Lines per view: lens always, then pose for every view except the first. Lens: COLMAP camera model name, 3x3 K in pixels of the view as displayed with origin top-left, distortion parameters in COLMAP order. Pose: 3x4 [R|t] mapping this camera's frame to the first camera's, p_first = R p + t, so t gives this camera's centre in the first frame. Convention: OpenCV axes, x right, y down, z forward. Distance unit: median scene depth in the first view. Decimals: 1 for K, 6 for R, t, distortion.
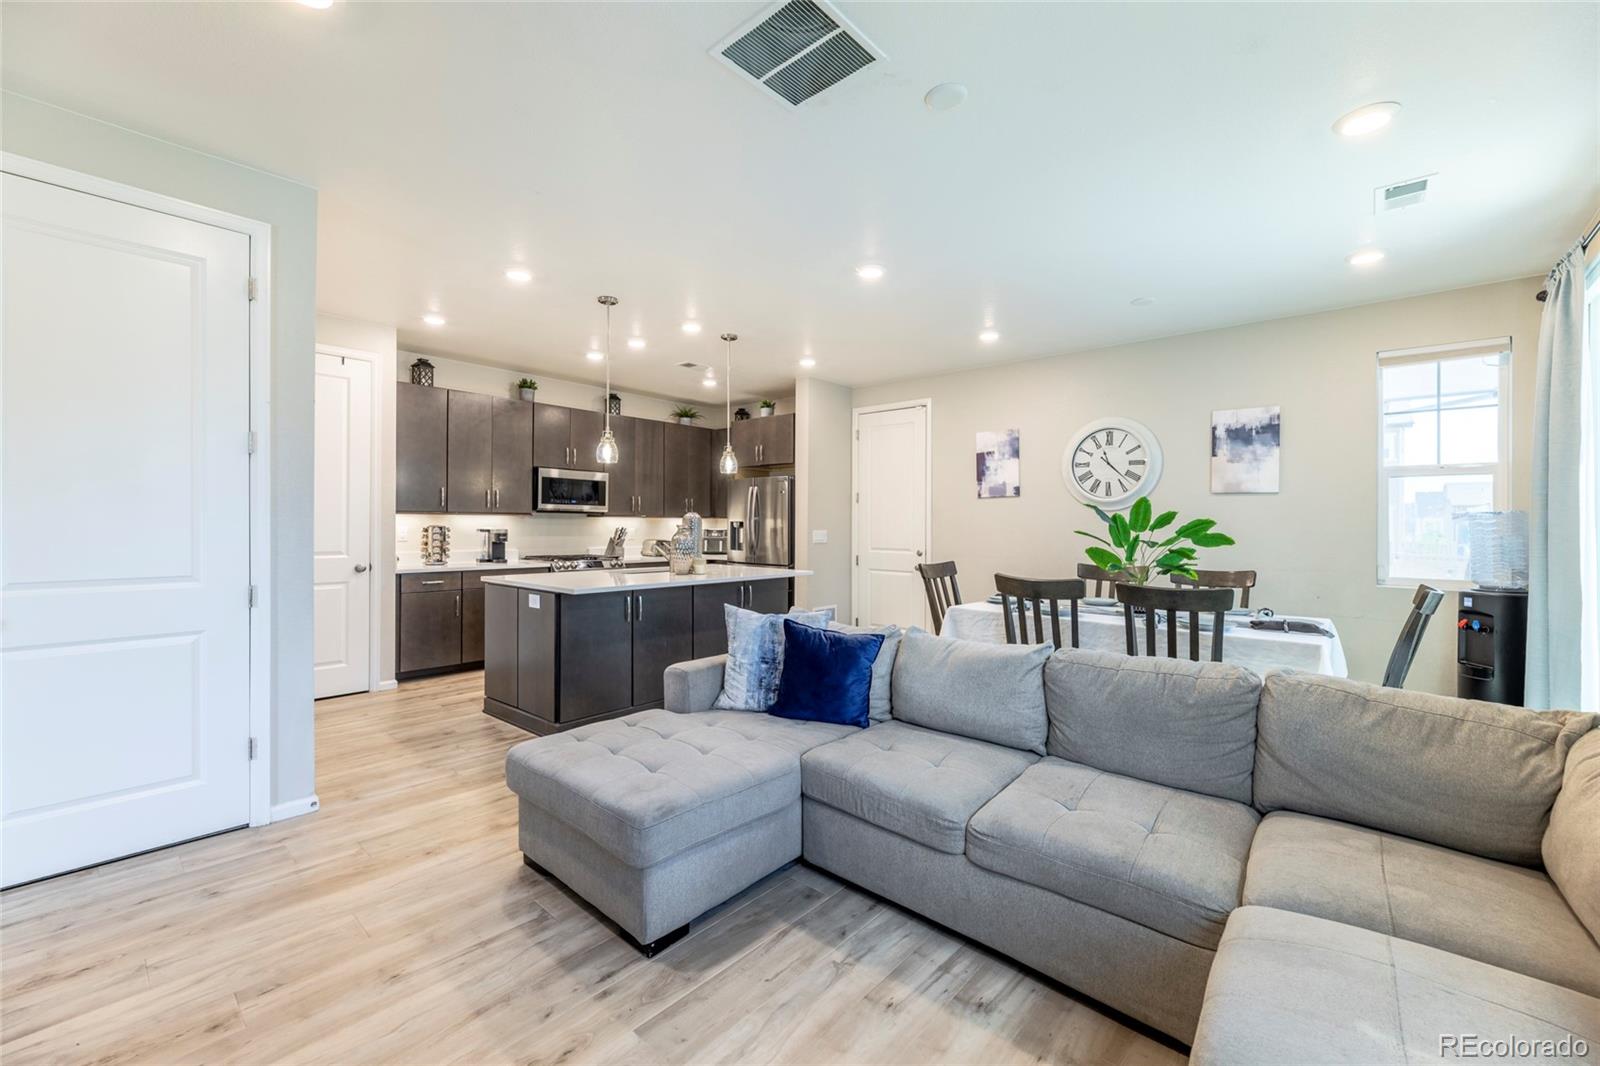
lens RADIAL K [[643.6, 0, 807.8], [0, 643.6, 510.4], [0, 0, 1]] dist [0.003692, 0.000340]
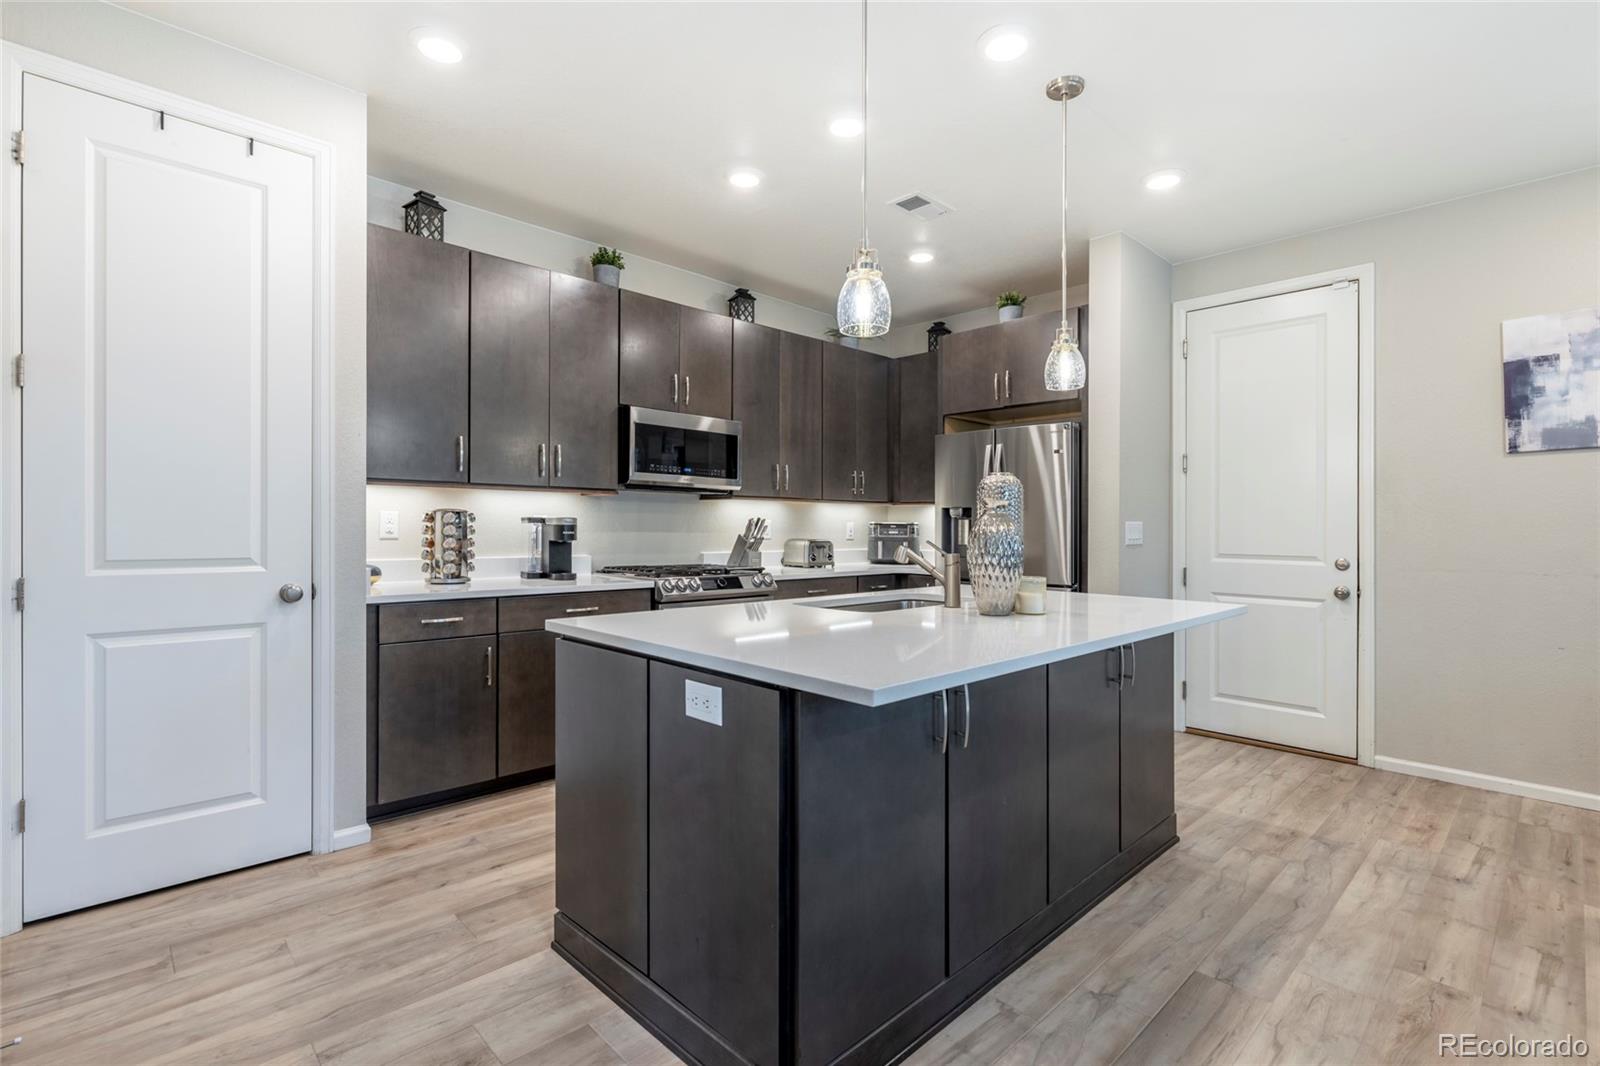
lens RADIAL K [[749.8, 0, 818.8], [0, 749.8, 509.8], [0, 0, 1]] dist [0.000147, 0.003321]
pose [[0.997039, -0.001452, -0.076882, -0.221053], [0.001441, 0.999999, -0.000190, 0.023793], [0.076882, 0.000078, 0.997040, 0.398569]]
